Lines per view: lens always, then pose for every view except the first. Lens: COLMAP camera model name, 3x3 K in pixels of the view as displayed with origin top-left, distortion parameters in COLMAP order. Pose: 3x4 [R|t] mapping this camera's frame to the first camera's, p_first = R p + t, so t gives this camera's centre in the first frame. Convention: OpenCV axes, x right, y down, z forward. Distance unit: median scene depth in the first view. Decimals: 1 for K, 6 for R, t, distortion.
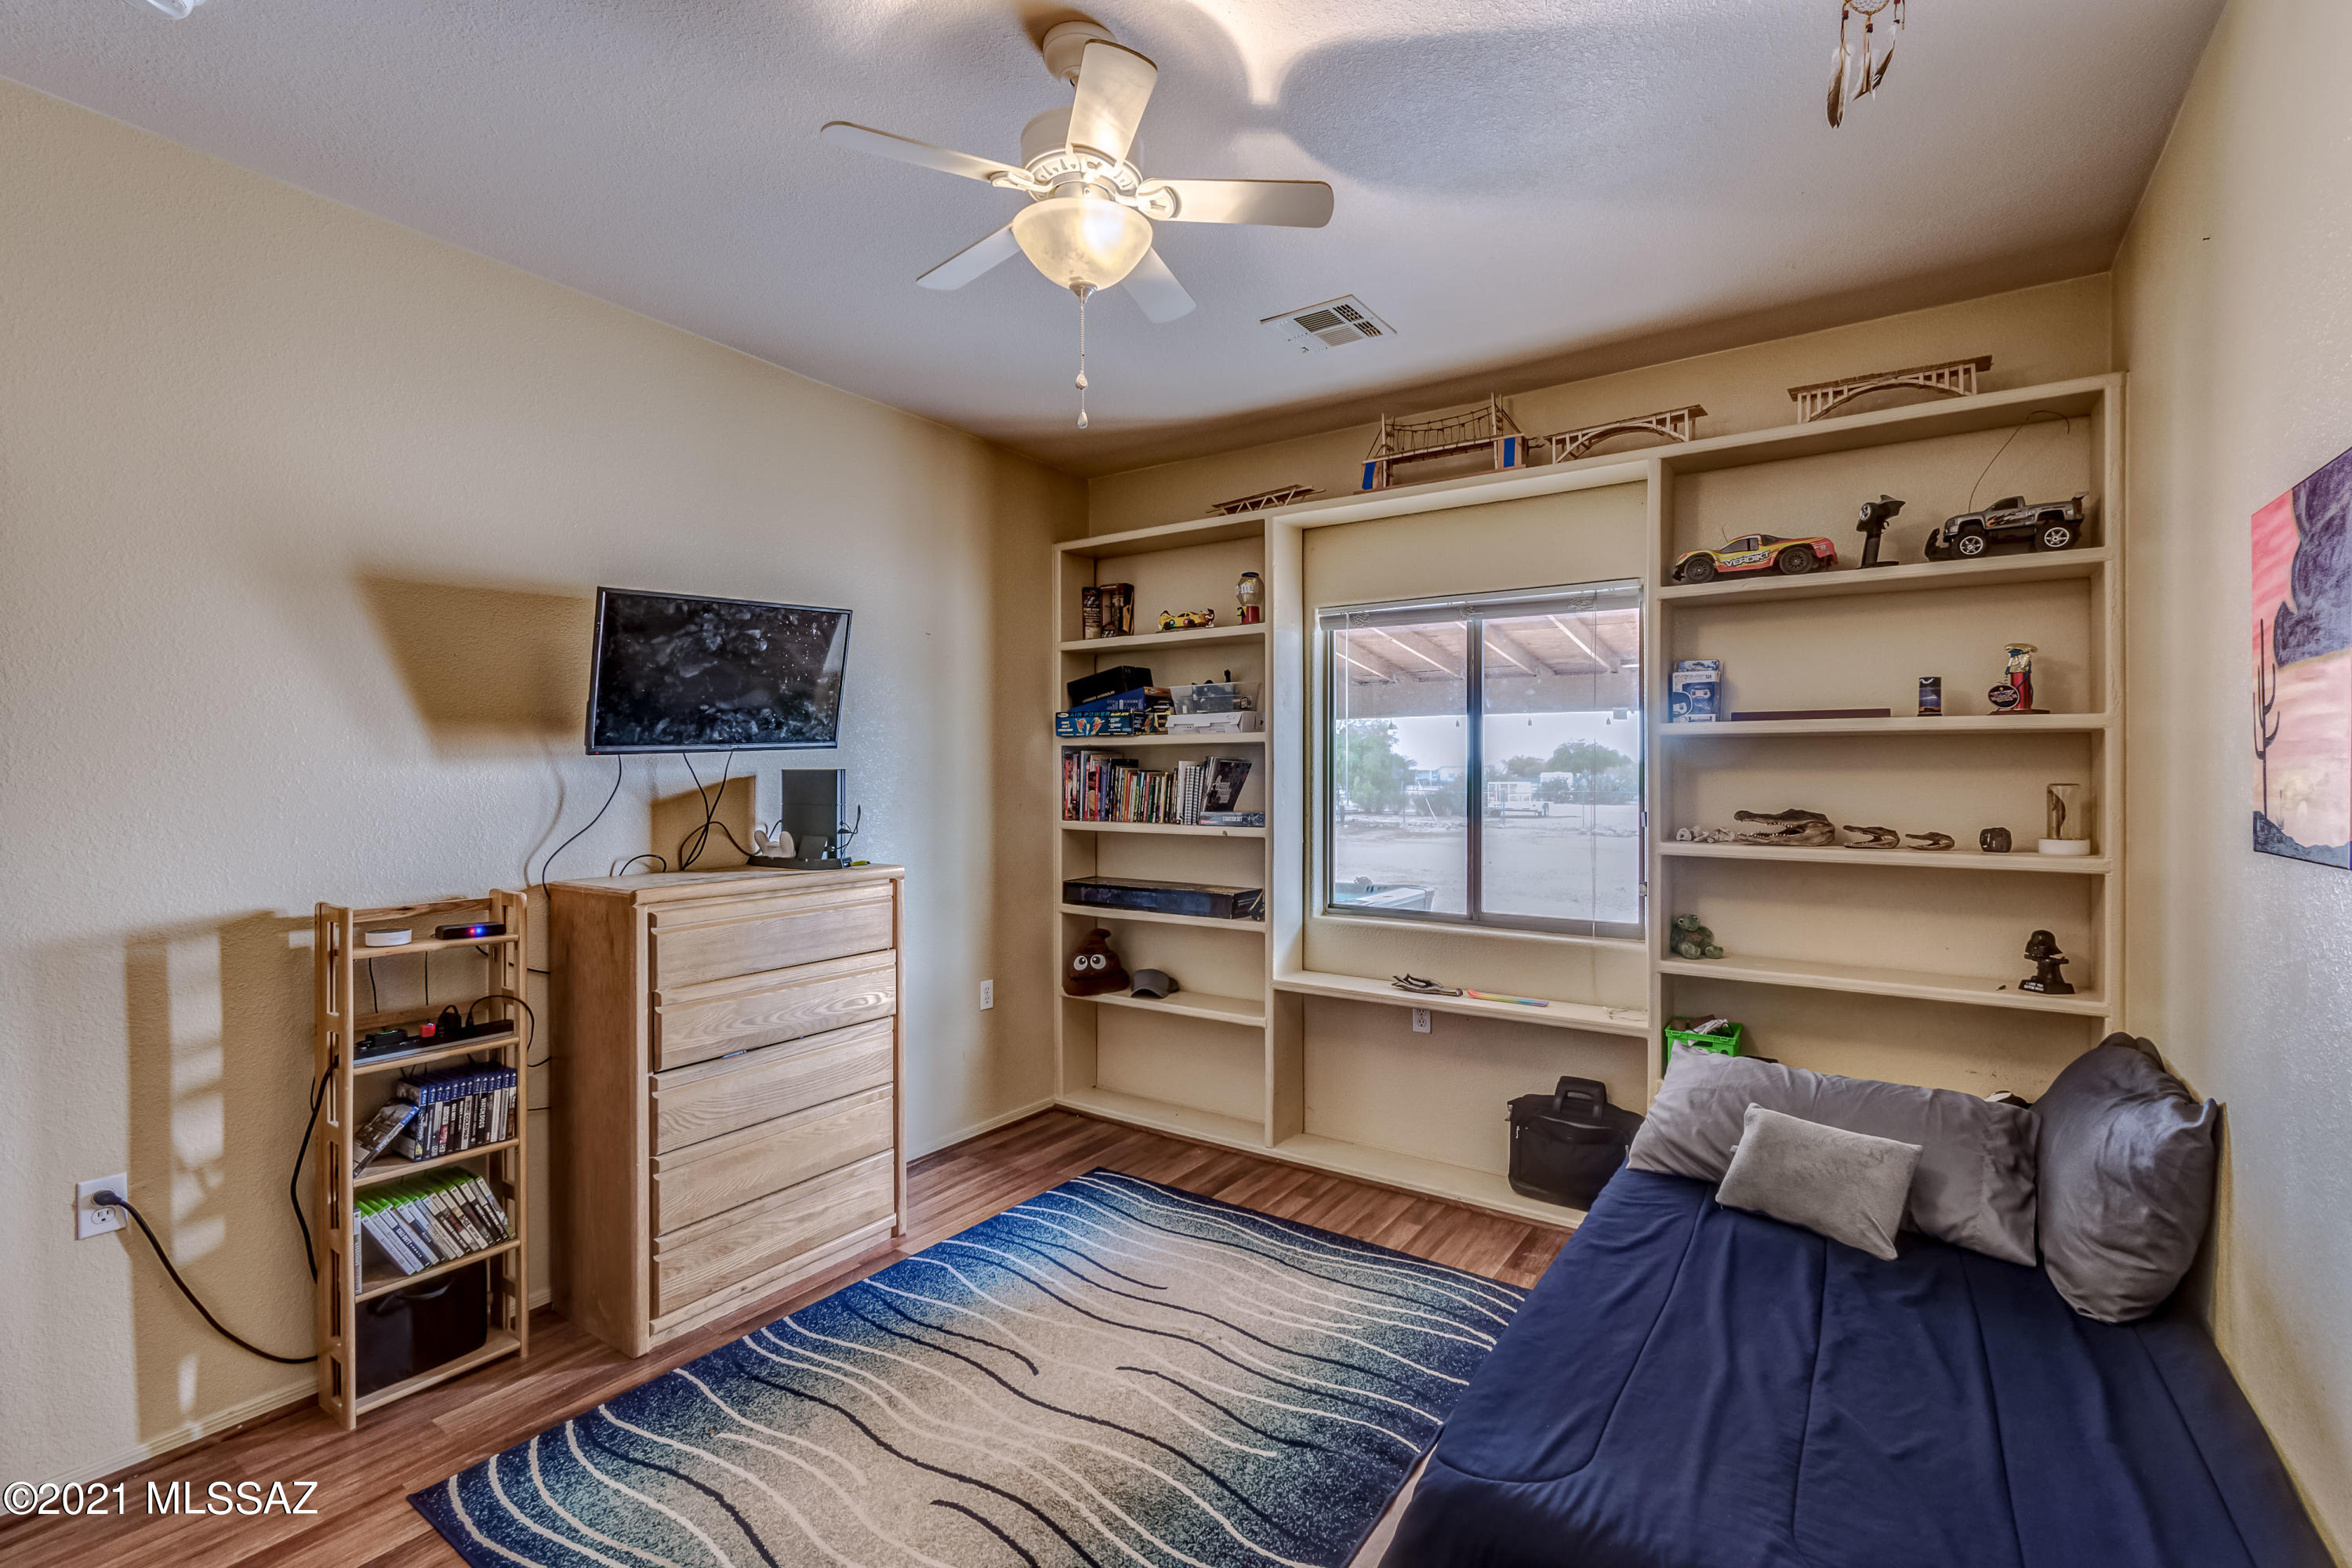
lens RADIAL K [[1044.7, 0, 1172.4], [0, 1044.7, 777.3], [0, 0, 1]] dist [0.000045, -0.000248]
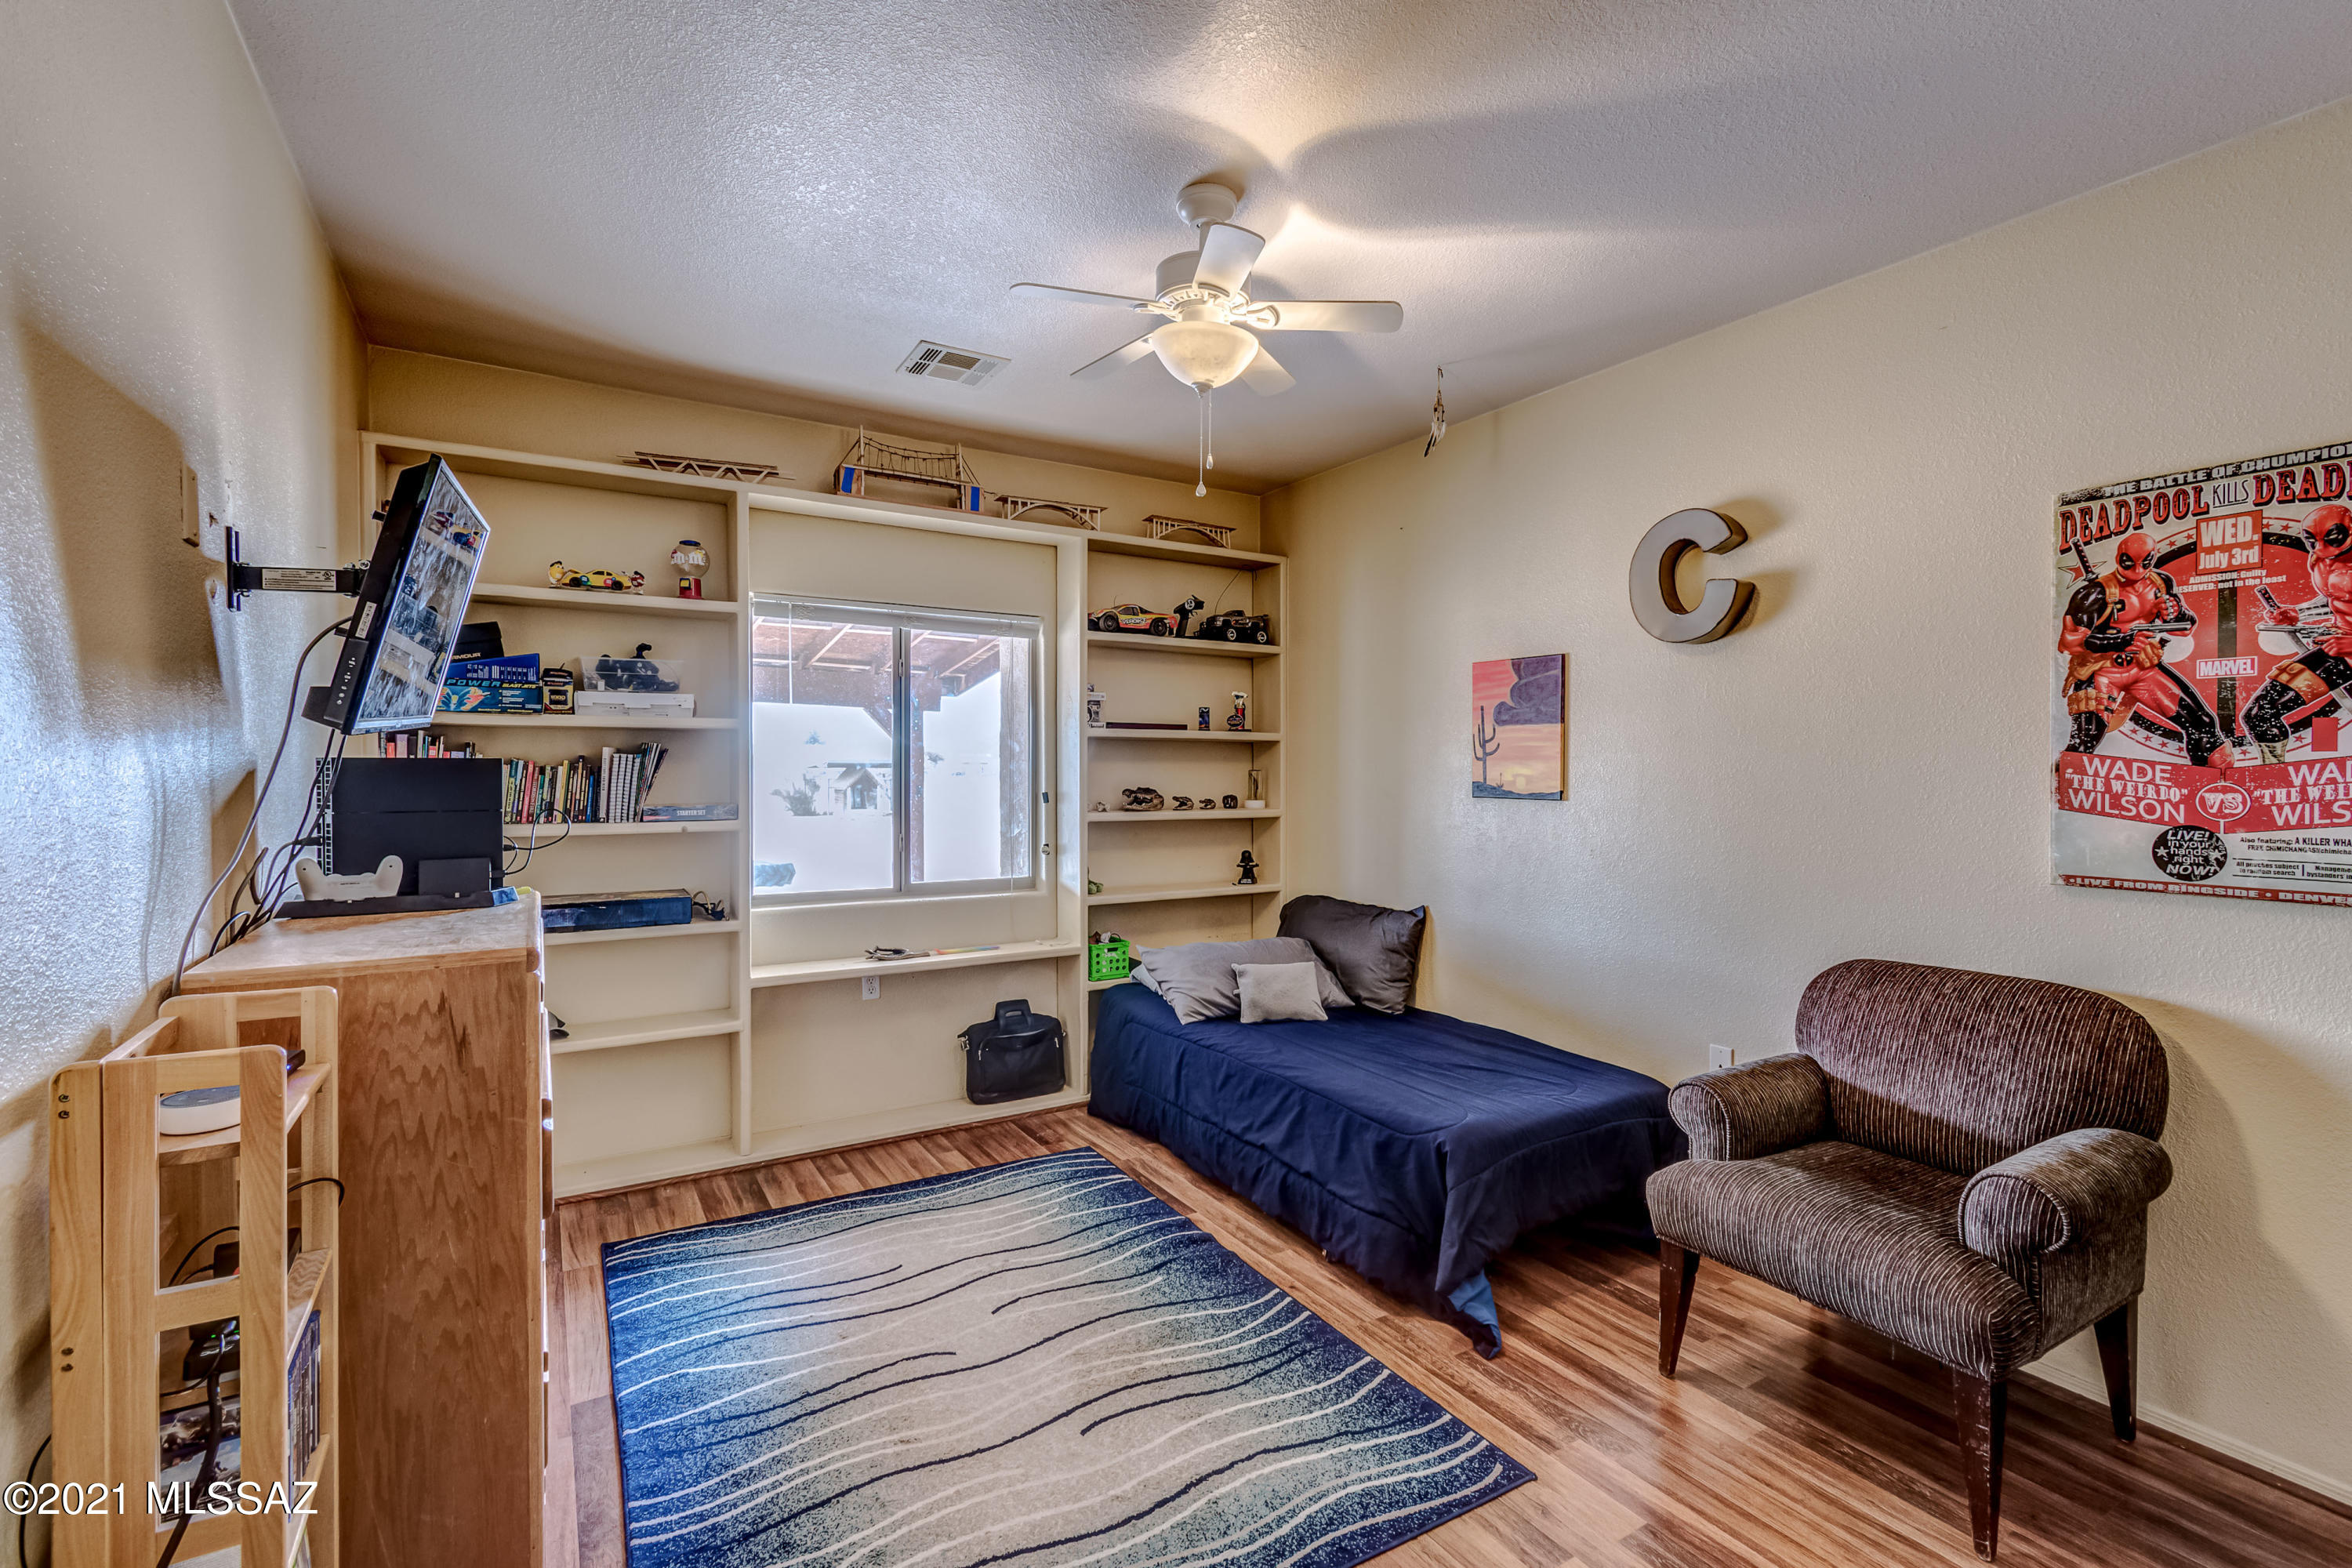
lens RADIAL K [[1044.7, 0, 1216.4], [0, 1044.7, 777.3], [0, 0, 1]] dist [0.000045, -0.000248]
pose [[0.392881, -0.011774, 0.919514, -0.768673], [-0.001653, 0.999907, 0.013510, -0.004779], [-0.919588, -0.006828, 0.392825, 0.293945]]
